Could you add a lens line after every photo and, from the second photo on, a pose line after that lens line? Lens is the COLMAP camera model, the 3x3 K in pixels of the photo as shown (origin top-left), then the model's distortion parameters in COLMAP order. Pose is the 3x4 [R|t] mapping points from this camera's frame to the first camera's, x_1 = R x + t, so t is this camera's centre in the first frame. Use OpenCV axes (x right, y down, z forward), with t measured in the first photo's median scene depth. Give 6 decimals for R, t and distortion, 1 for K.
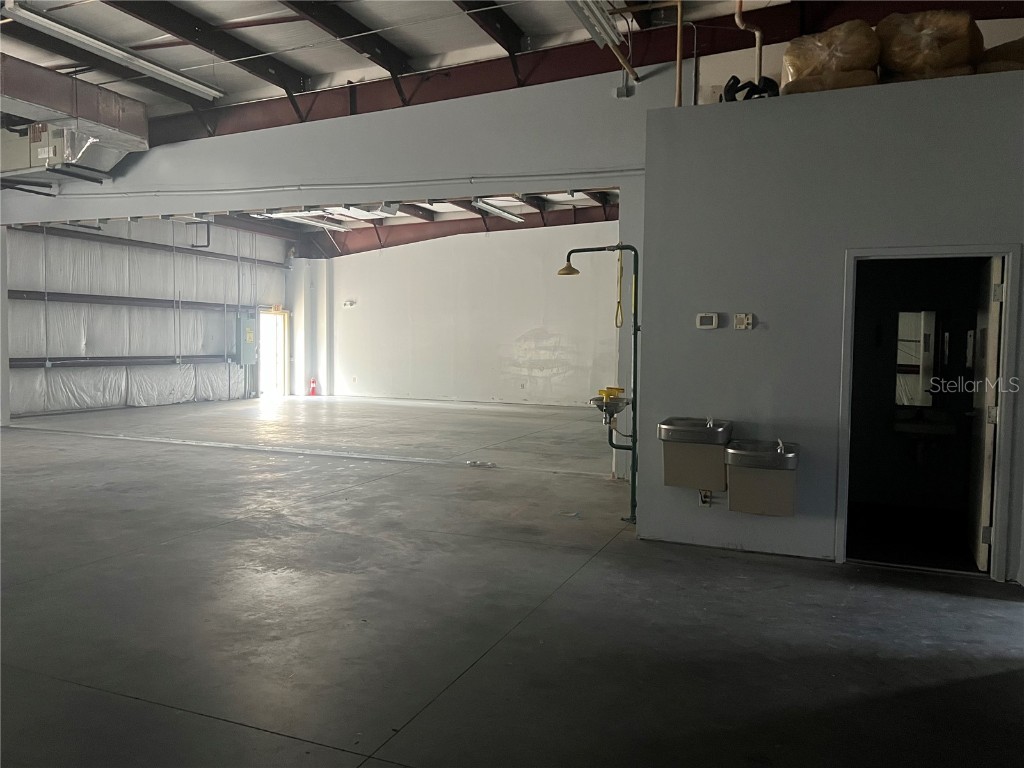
lens RADIAL K [[768.2, 0, 512.0], [0, 768.2, 384.0], [0, 0, 1]] dist [0.065237, -0.079446]
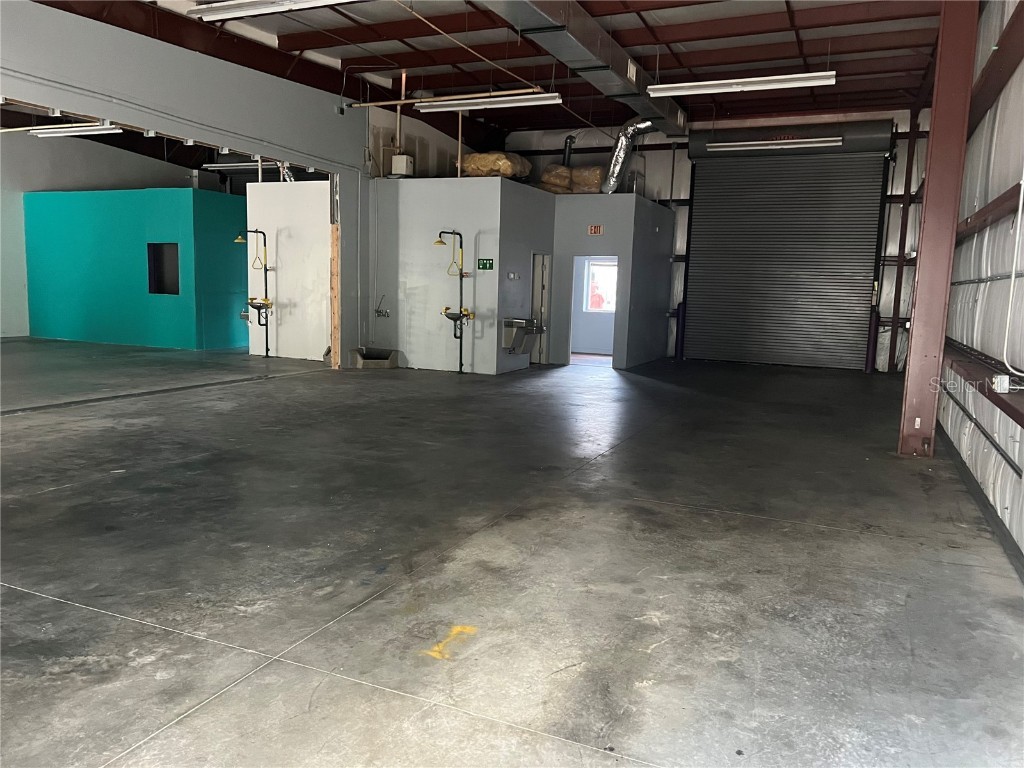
lens RADIAL K [[766.6, 0, 519.1], [0, 766.6, 387.0], [0, 0, 1]] dist [0.064737, -0.066931]
pose [[0.025717, -0.148577, 0.988566, -1.422635], [0.024046, 0.988699, 0.147971, -0.060700], [-0.999380, 0.019966, 0.028999, 0.623938]]
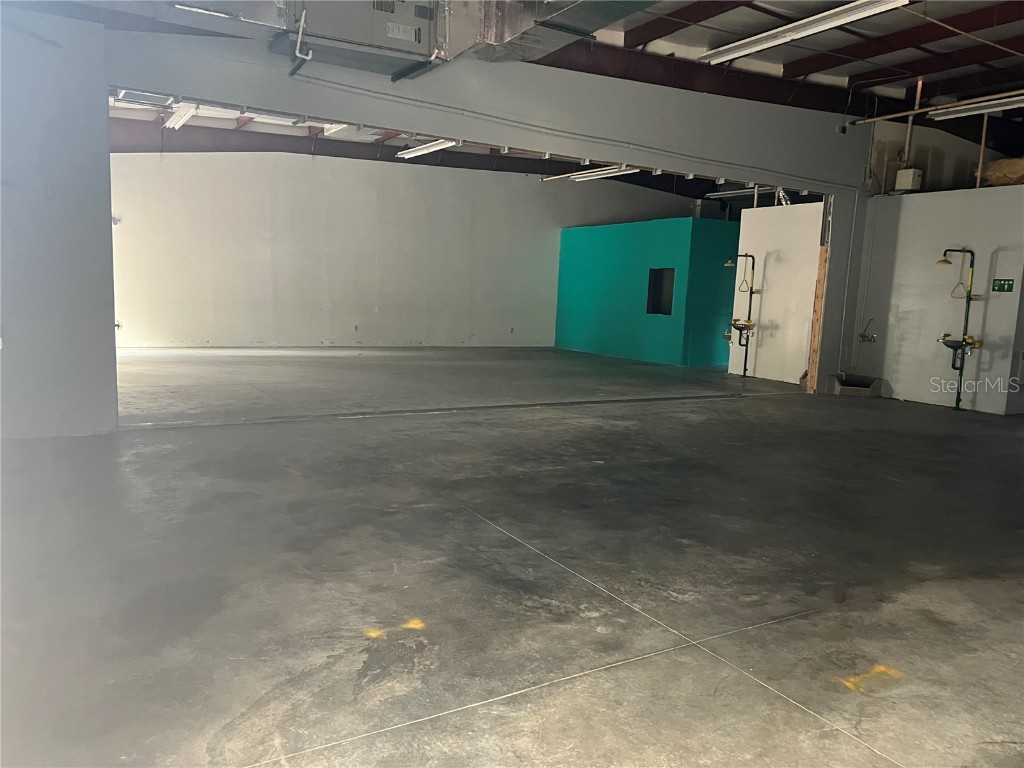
lens RADIAL K [[766.6, 0, 519.1], [0, 766.6, 387.0], [0, 0, 1]] dist [0.064737, -0.066931]
pose [[0.596951, -0.093441, 0.796818, -1.444843], [0.010510, 0.994020, 0.108692, -0.059391], [-0.802209, -0.056509, 0.594363, 0.593270]]
